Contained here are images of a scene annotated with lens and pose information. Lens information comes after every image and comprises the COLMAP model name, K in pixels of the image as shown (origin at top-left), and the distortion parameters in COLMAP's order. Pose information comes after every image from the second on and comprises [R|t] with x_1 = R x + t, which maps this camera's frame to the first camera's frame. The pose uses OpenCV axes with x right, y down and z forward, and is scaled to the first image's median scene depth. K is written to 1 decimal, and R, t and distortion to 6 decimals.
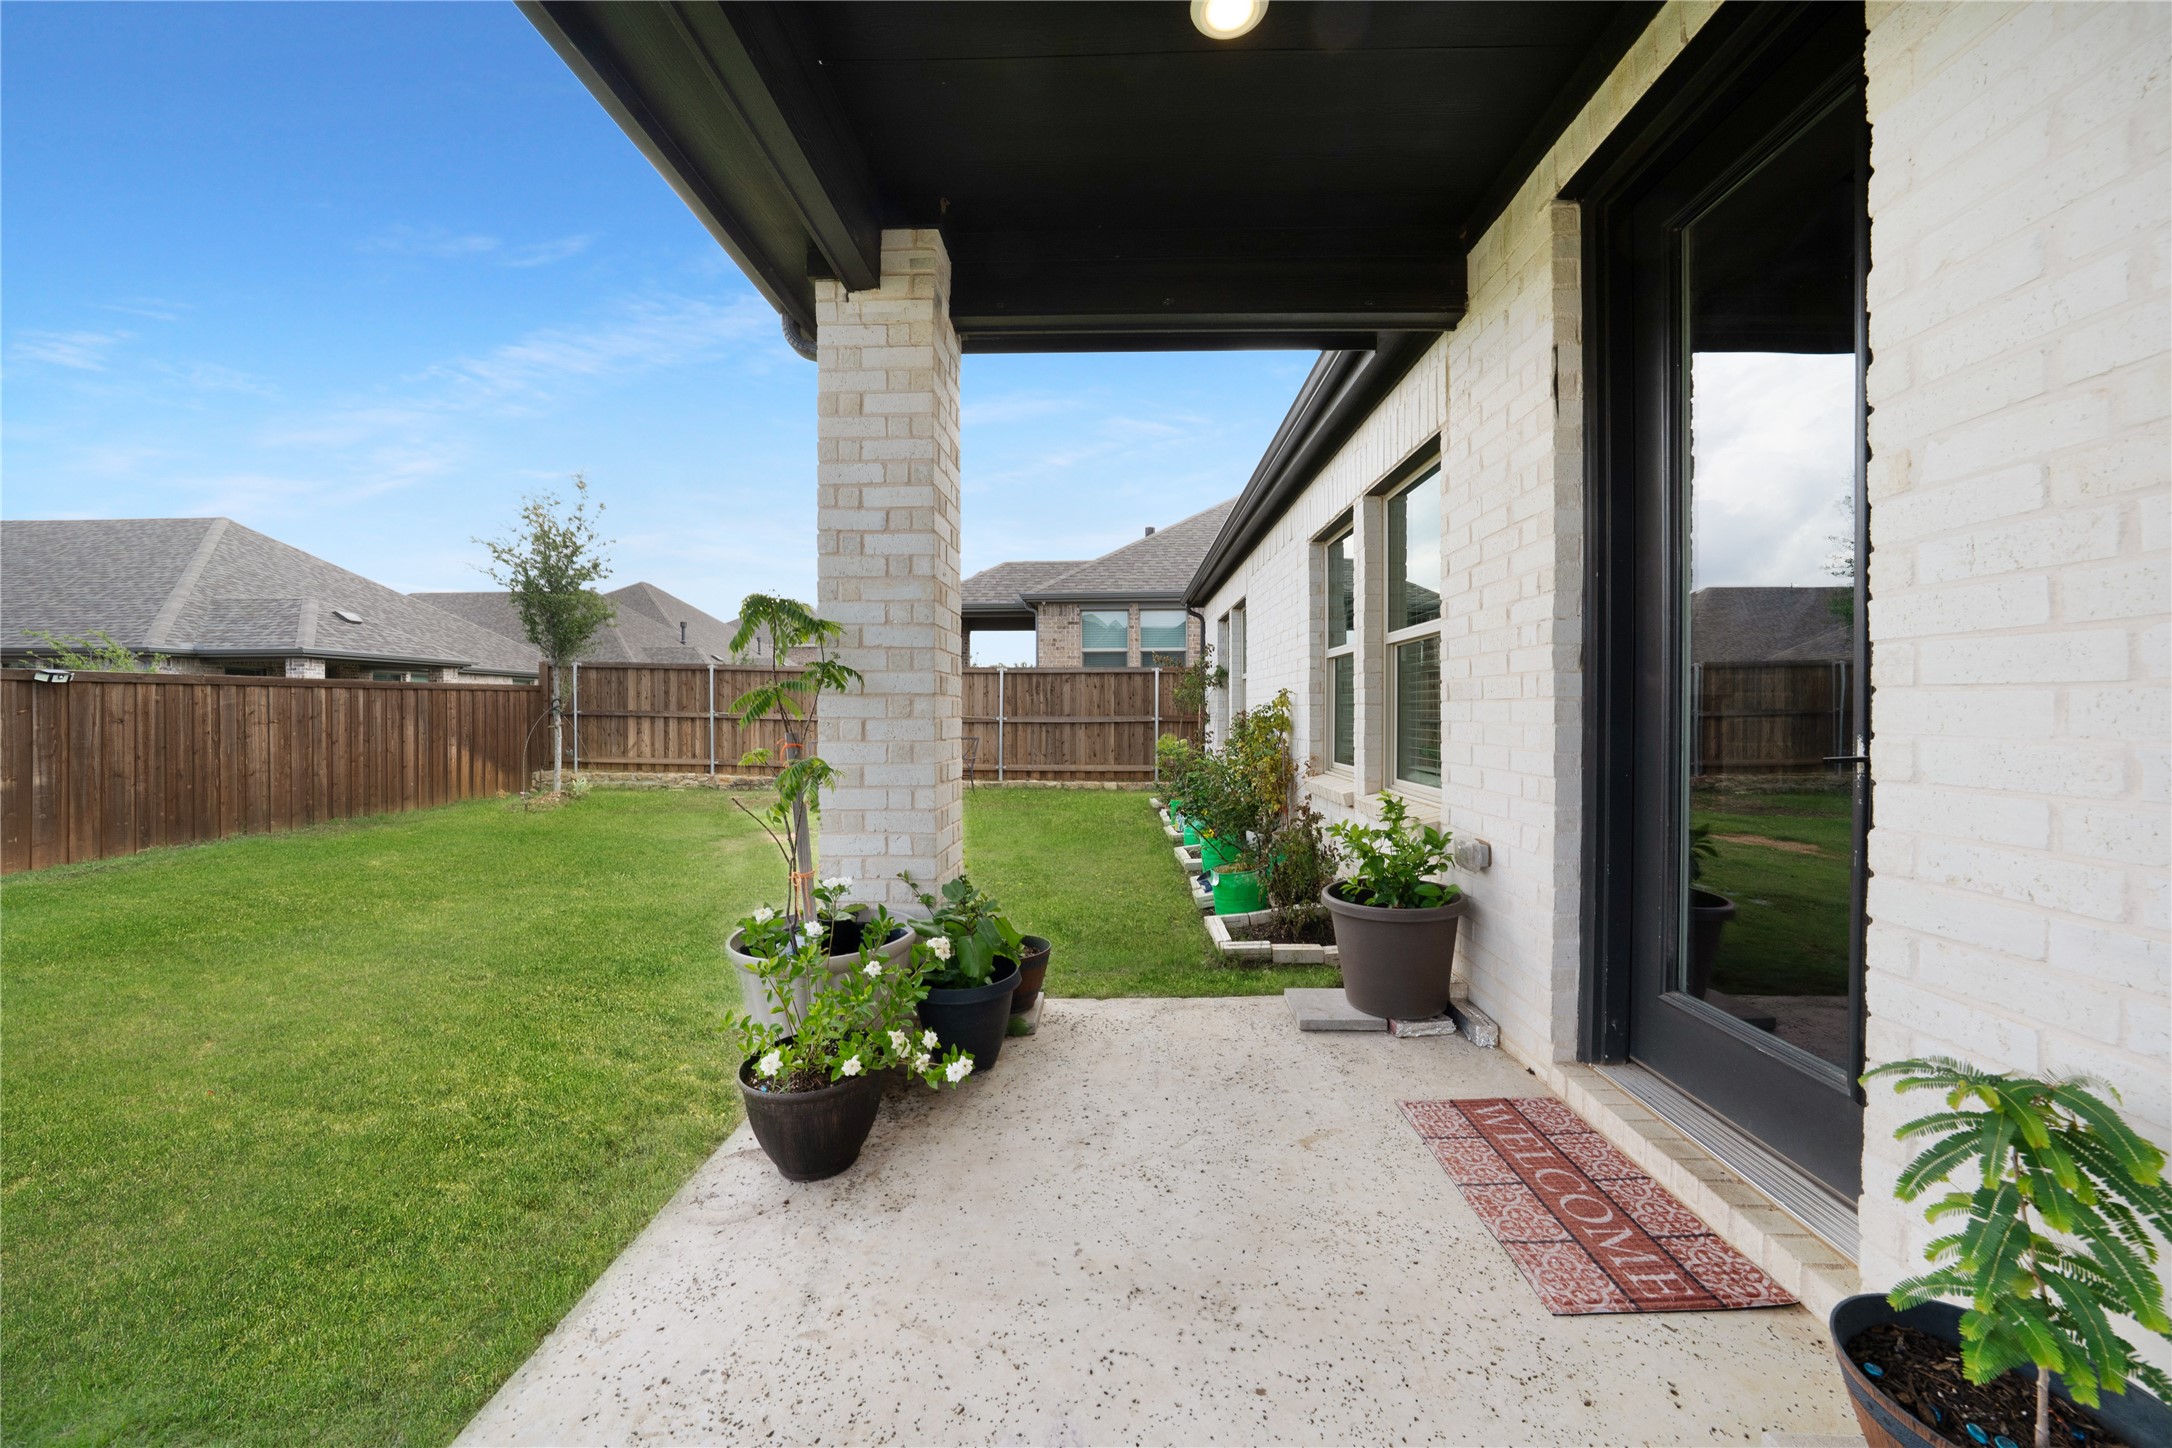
lens RADIAL K [[751.9, 0, 1072.0], [0, 751.9, 719.0], [0, 0, 1]] dist [-0.018579, 0.002467]
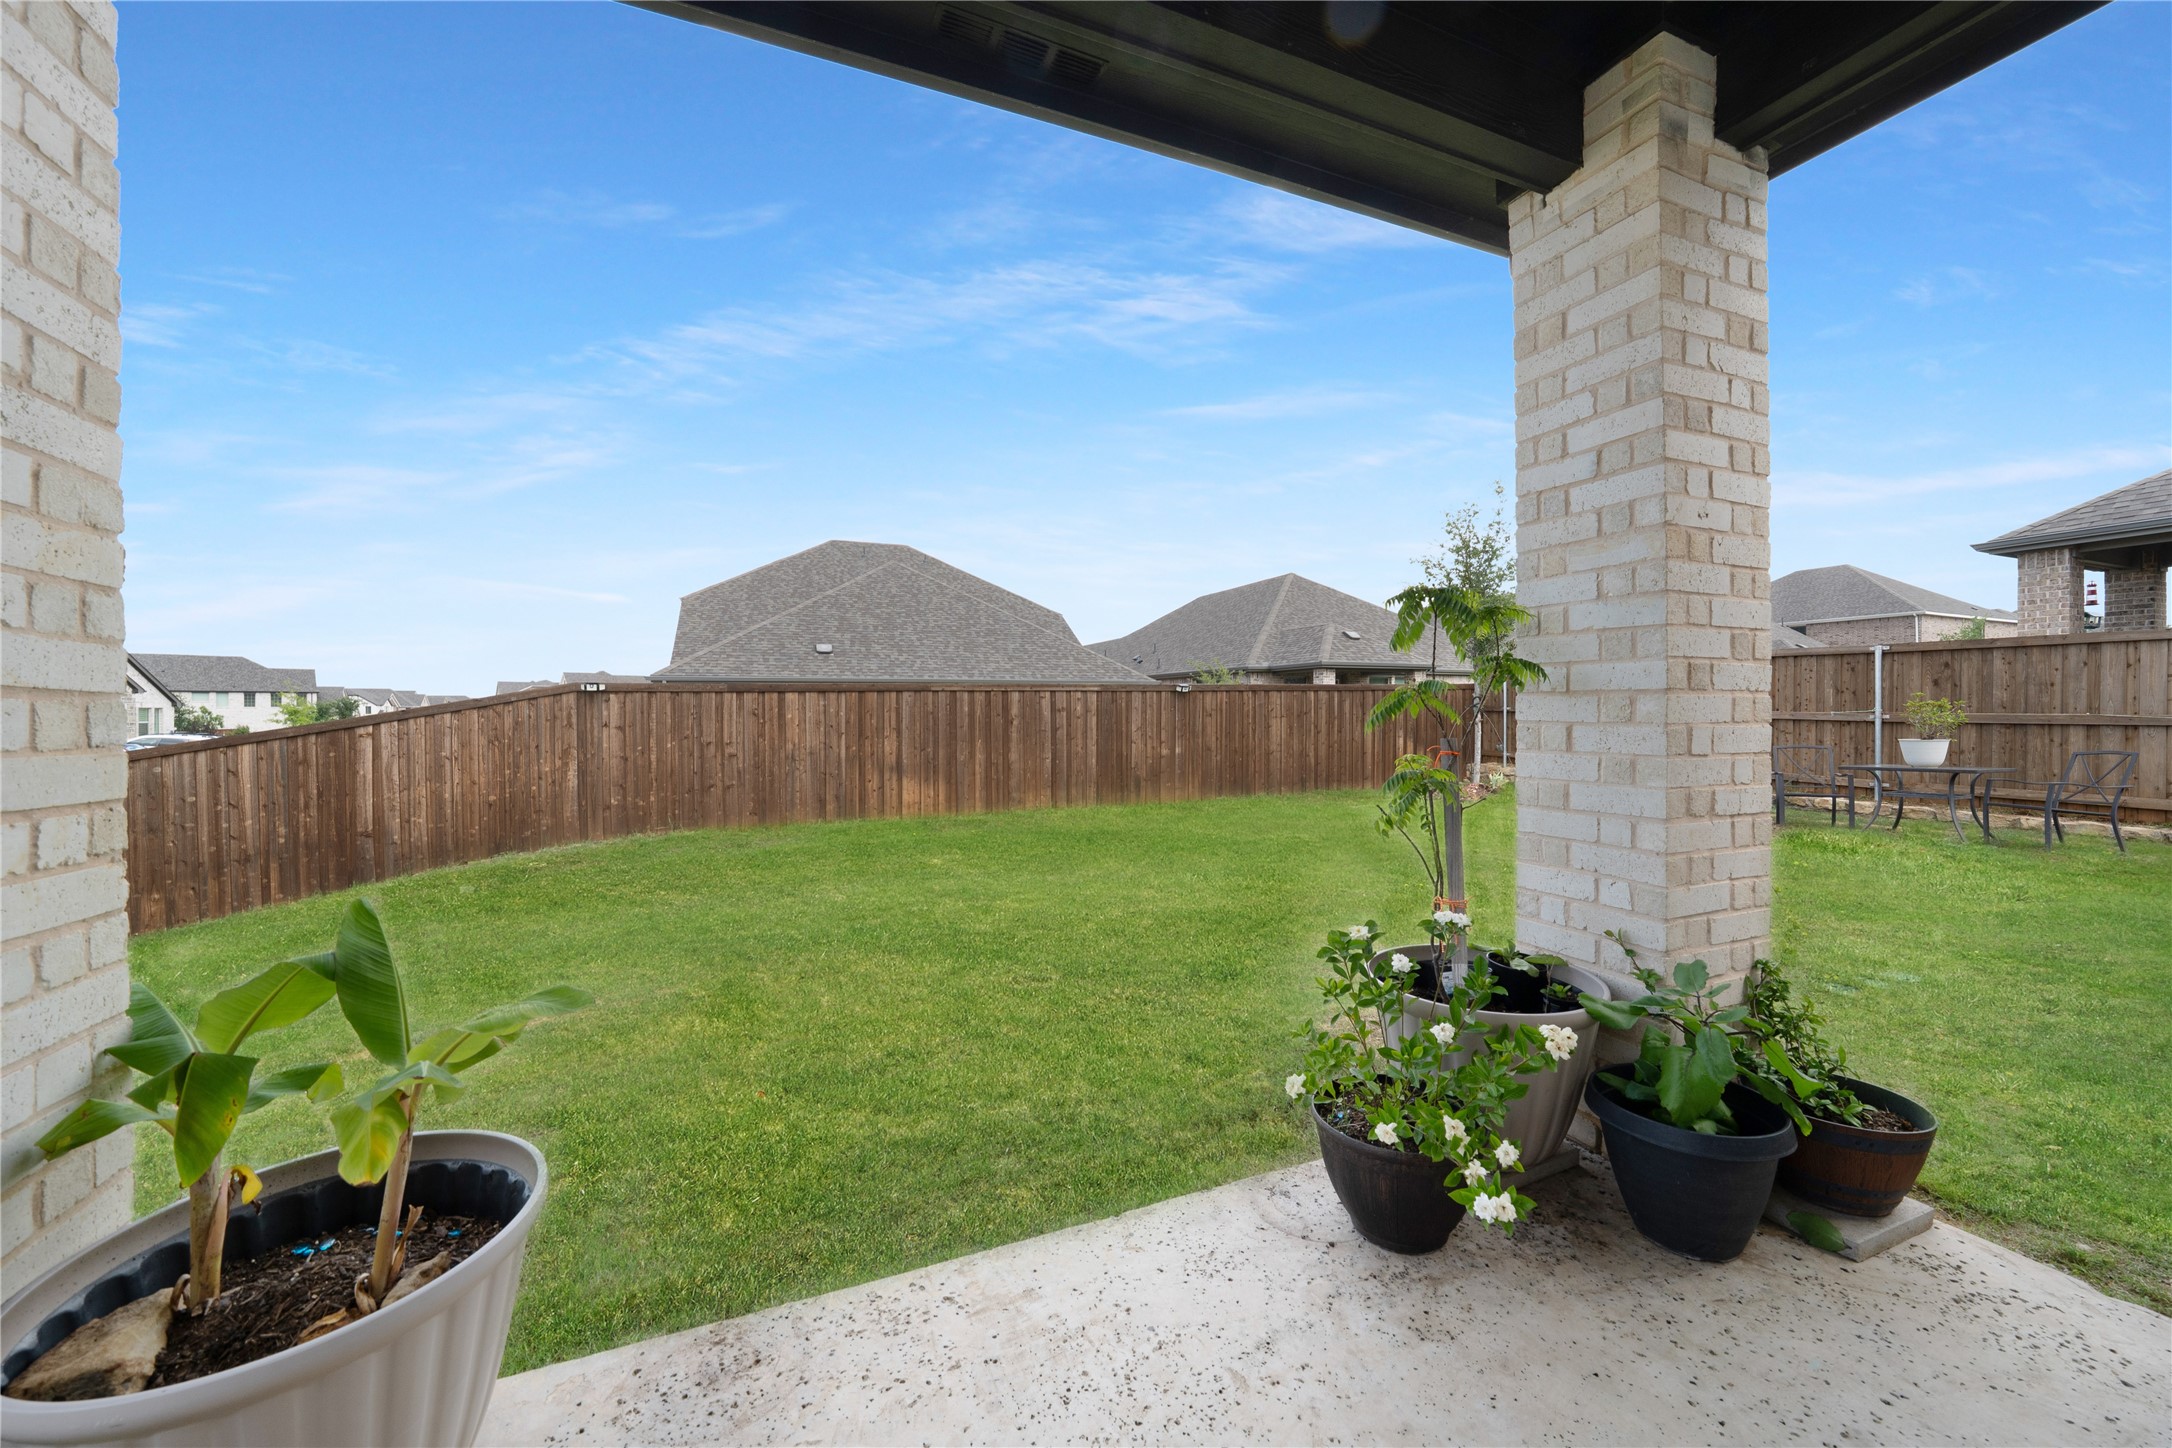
lens RADIAL K [[751.9, 0, 1078.4], [0, 751.9, 713.2], [0, 0, 1]] dist [-0.018579, 0.002467]
pose [[0.442590, 0.004603, -0.896712, 0.196938], [-0.007535, 0.999971, 0.001415, -0.008059], [0.896692, 0.006130, 0.442612, 0.193660]]
